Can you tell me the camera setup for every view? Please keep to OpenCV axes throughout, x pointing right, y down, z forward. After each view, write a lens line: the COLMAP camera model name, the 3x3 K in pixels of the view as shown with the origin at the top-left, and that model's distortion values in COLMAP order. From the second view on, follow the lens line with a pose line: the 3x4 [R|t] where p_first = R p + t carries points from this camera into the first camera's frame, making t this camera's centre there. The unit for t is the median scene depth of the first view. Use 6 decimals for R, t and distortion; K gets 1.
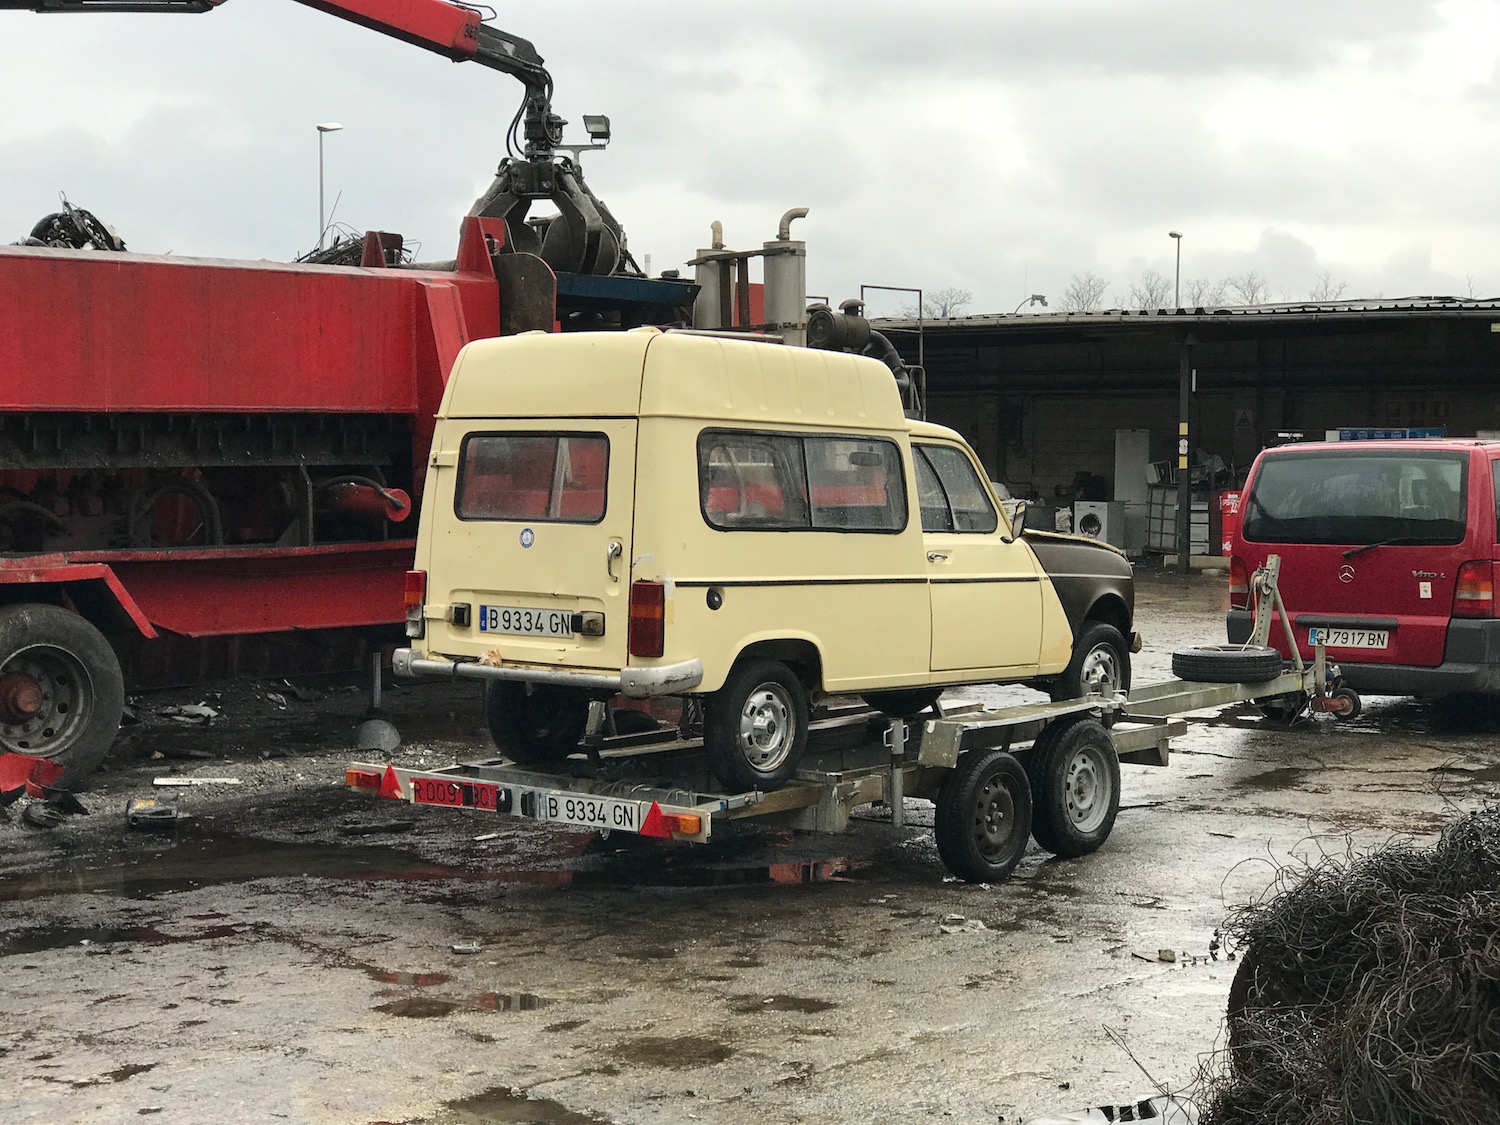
lens RADIAL K [[2382.9, 0, 744.6], [0, 2382.9, 646.0], [0, 0, 1]] dist [0.069579, 0.063666]
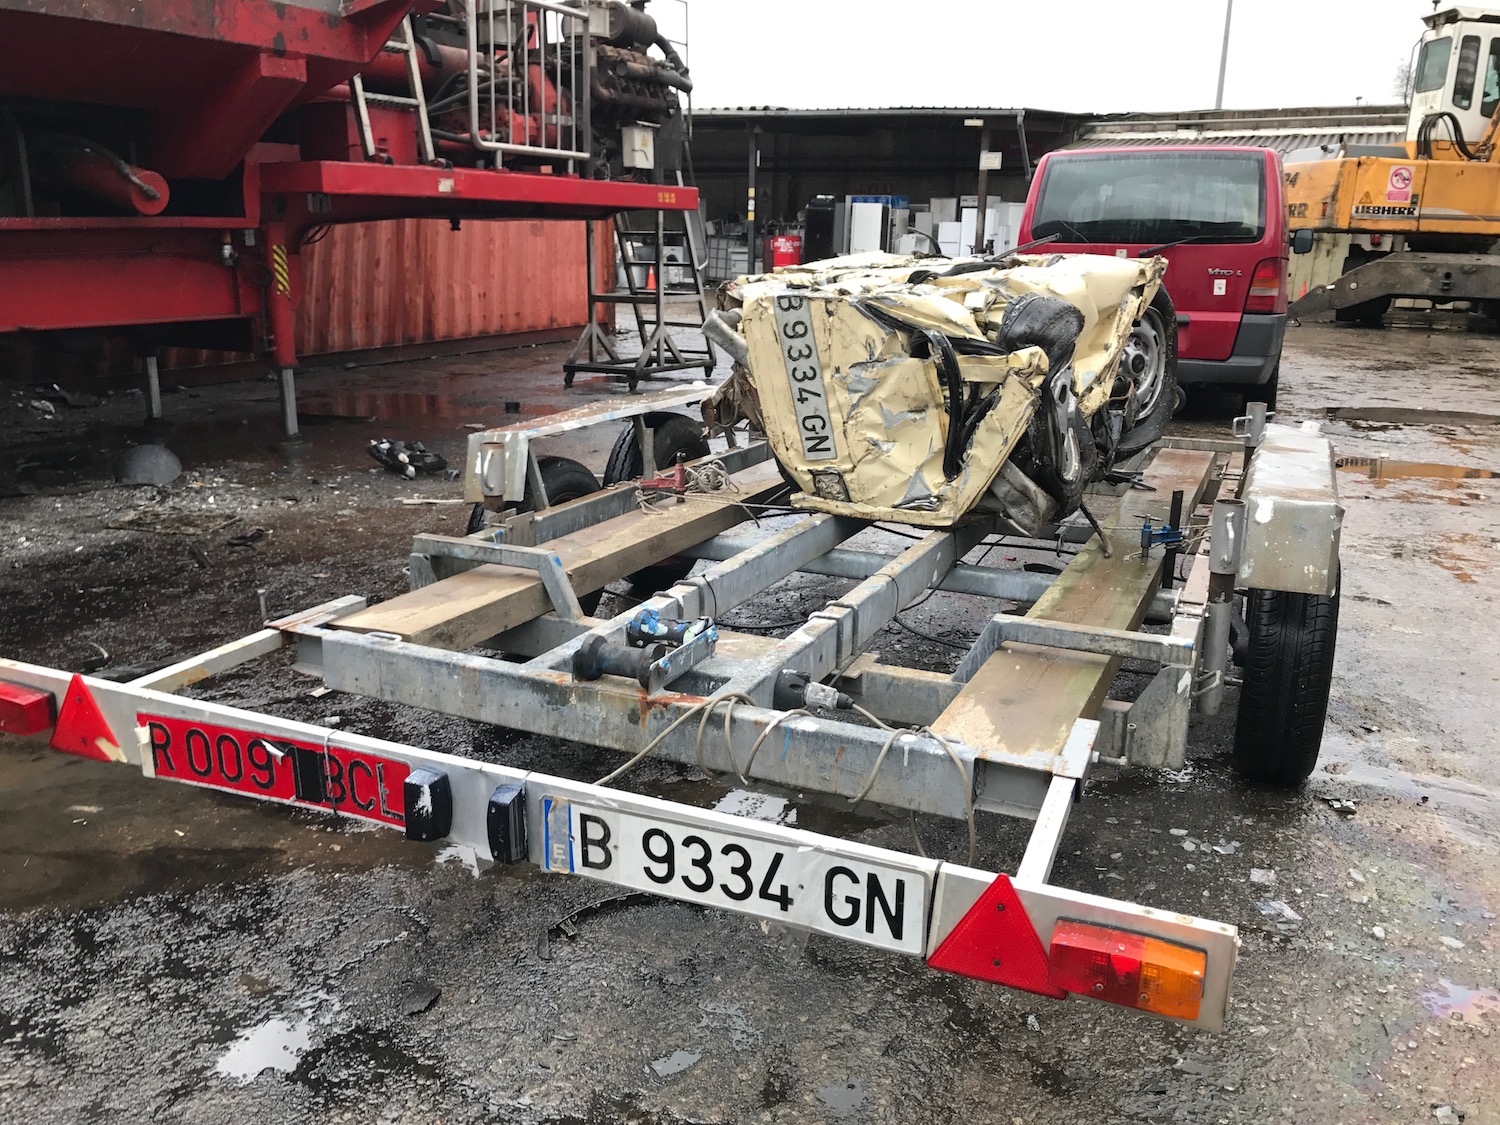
lens RADIAL K [[1215.5, 0, 750.0], [0, 1215.5, 562.5], [0, 0, 1]] dist [0.029466, -0.035780]
pose [[0.964219, -0.054963, 0.259347, -0.092891], [0.007195, 0.983337, 0.181647, -0.004635], [-0.265009, -0.173282, 0.948548, 0.759746]]
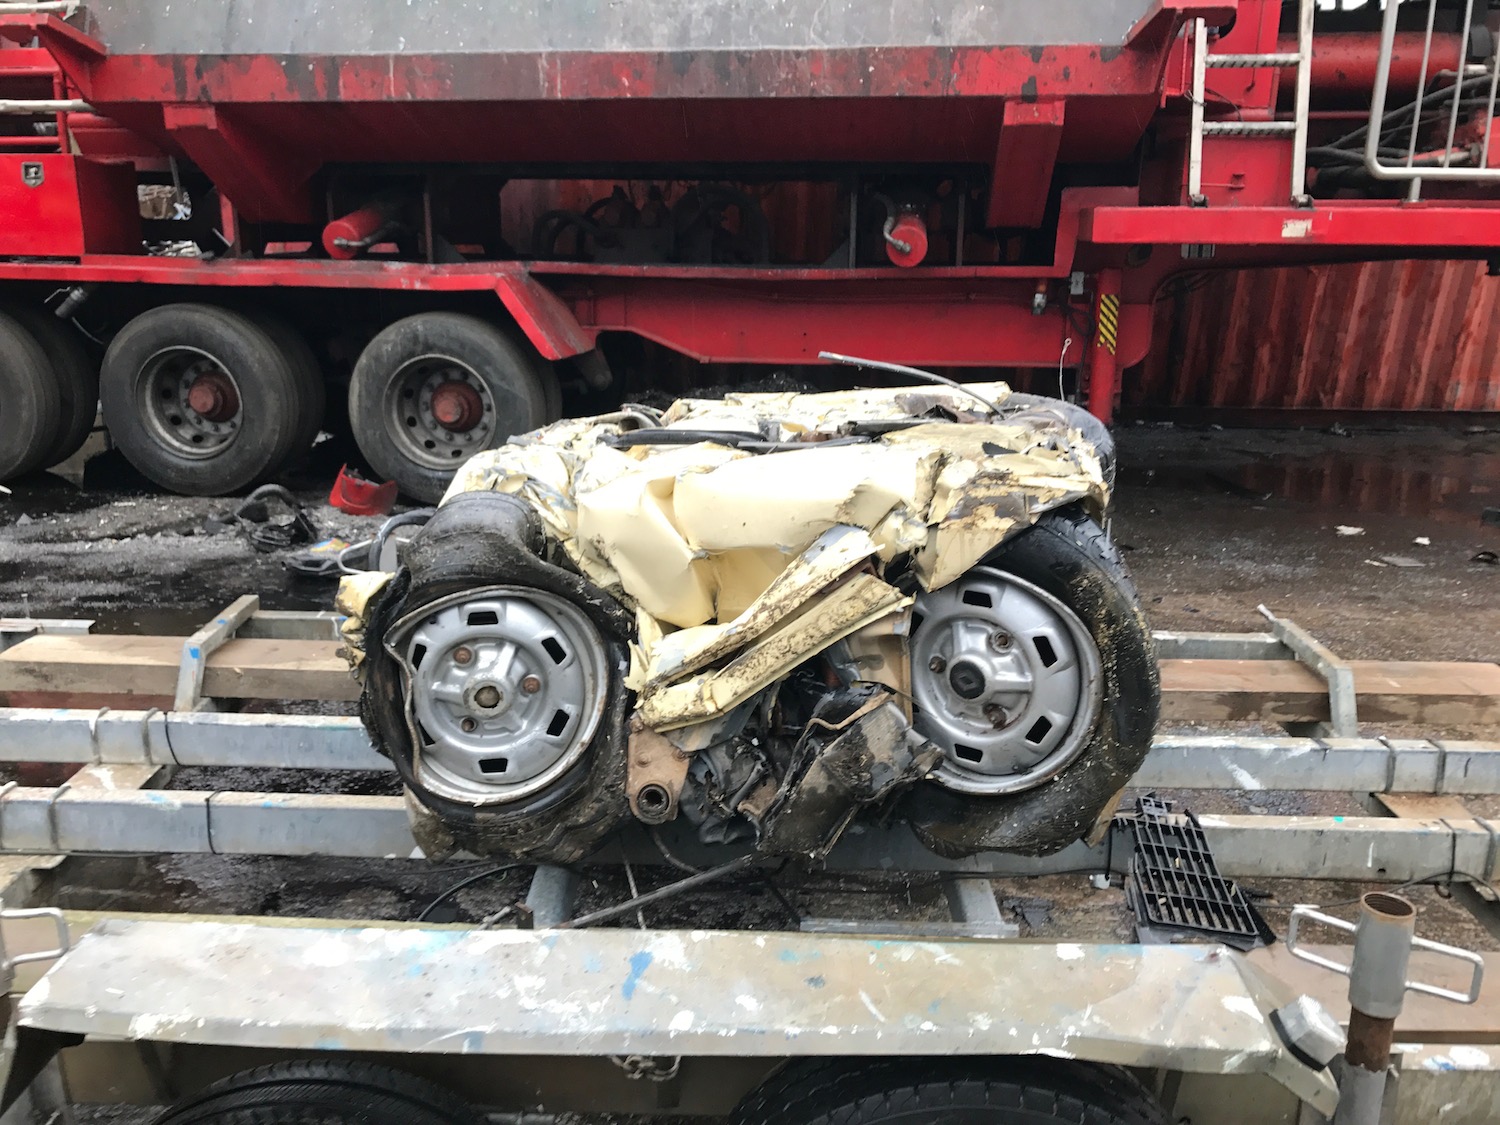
lens RADIAL K [[1215.5, 0, 750.0], [0, 1215.5, 562.5], [0, 0, 1]] dist [0.029466, -0.035780]
pose [[0.632855, 0.219224, -0.742587, 0.208740], [-0.075010, 0.971928, 0.223003, -0.047070], [0.770628, -0.085427, 0.631534, 0.942071]]
